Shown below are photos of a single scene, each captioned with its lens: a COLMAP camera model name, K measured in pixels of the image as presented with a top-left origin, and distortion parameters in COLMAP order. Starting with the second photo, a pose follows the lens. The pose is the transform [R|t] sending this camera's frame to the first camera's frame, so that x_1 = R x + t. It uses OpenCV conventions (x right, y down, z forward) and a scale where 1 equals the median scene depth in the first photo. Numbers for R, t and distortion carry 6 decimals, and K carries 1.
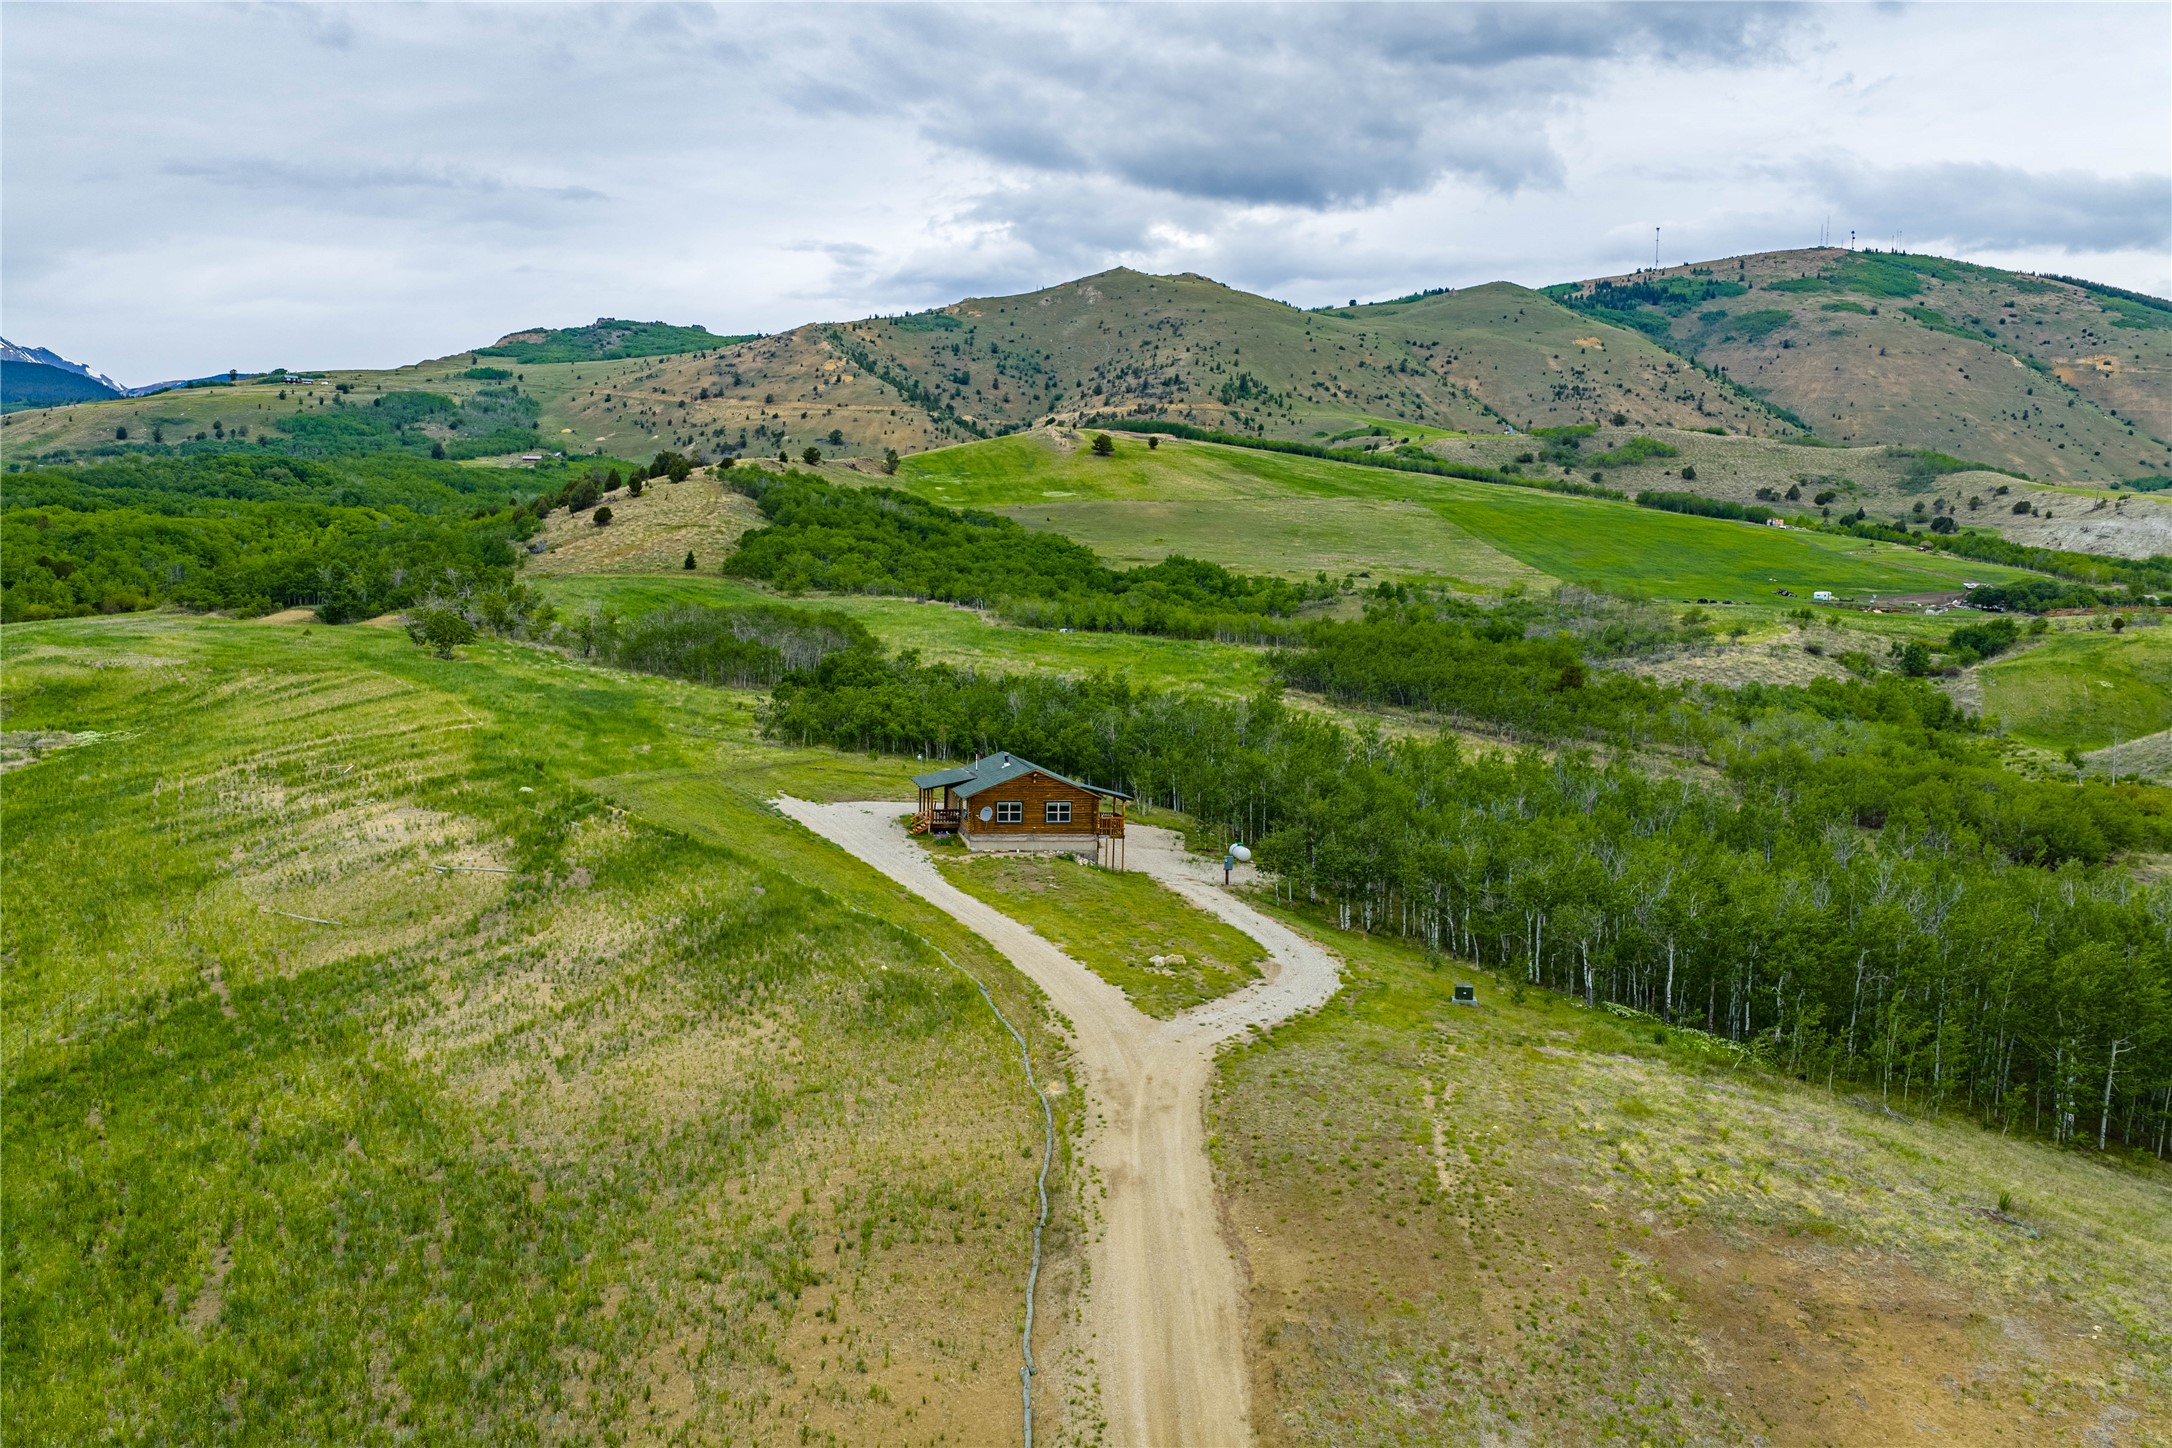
lens RADIAL K [[1781.1, 0, 1092.4], [0, 1781.1, 734.0], [0, 0, 1]] dist [0.010829, -0.017973]
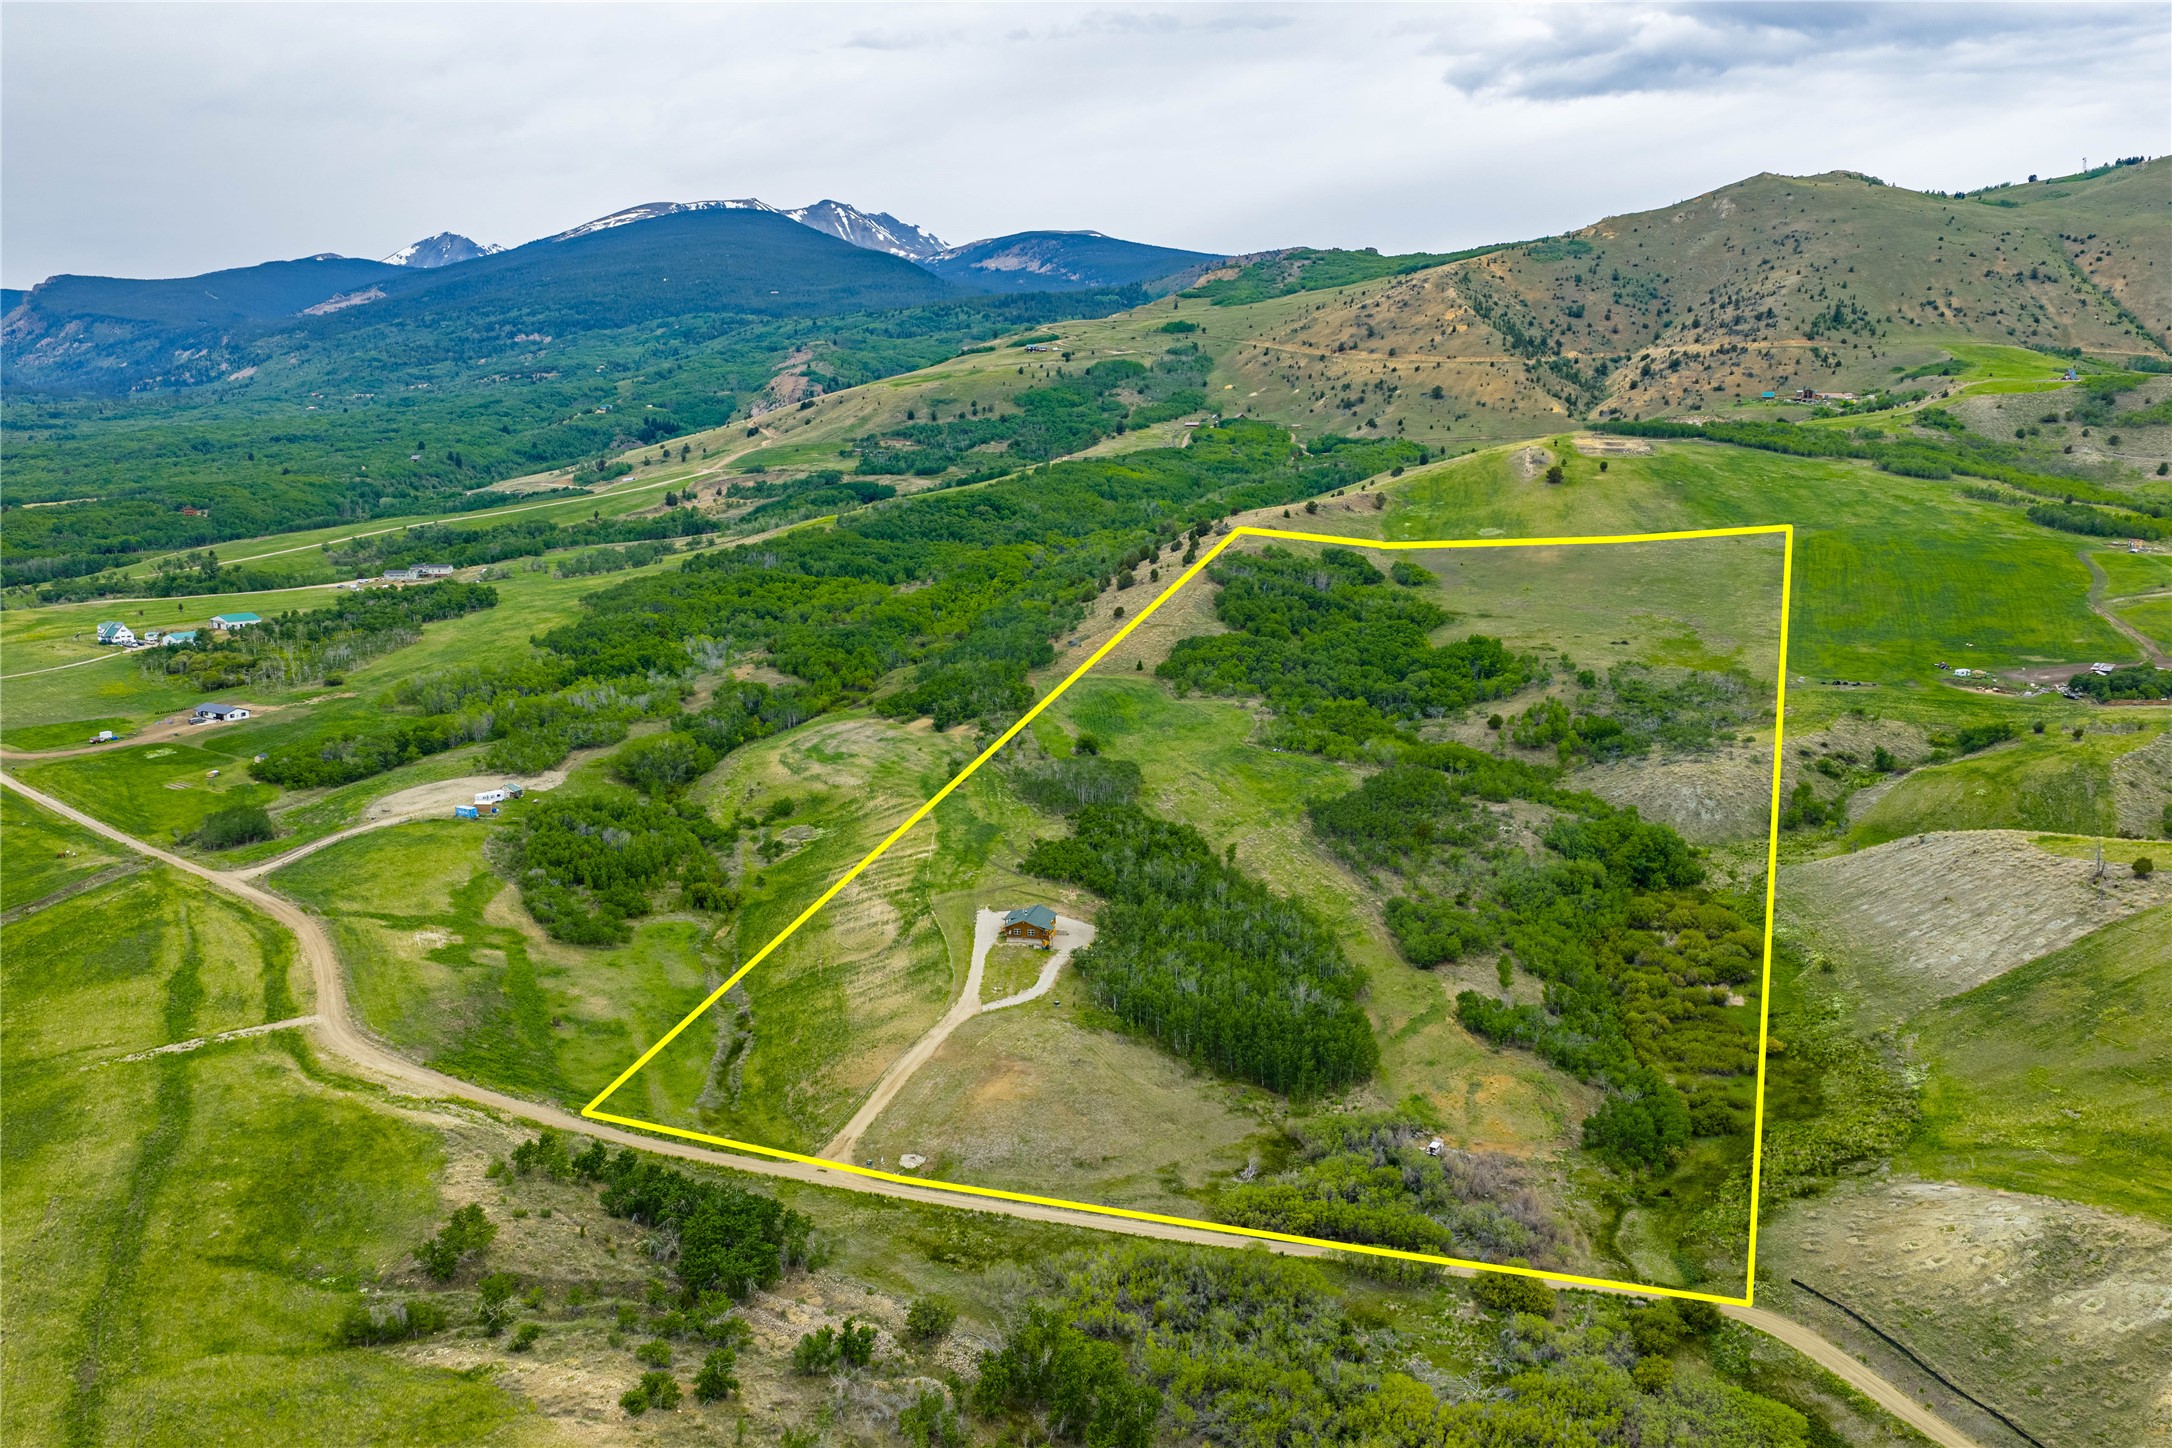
lens RADIAL K [[1781.1, 0, 1092.4], [0, 1781.1, 734.0], [0, 0, 1]] dist [0.010829, -0.017973]
pose [[0.913230, 0.051308, -0.404201, 0.126128], [-0.007636, 0.994020, 0.108927, -0.061705], [0.407373, -0.096389, 0.908161, -0.178844]]
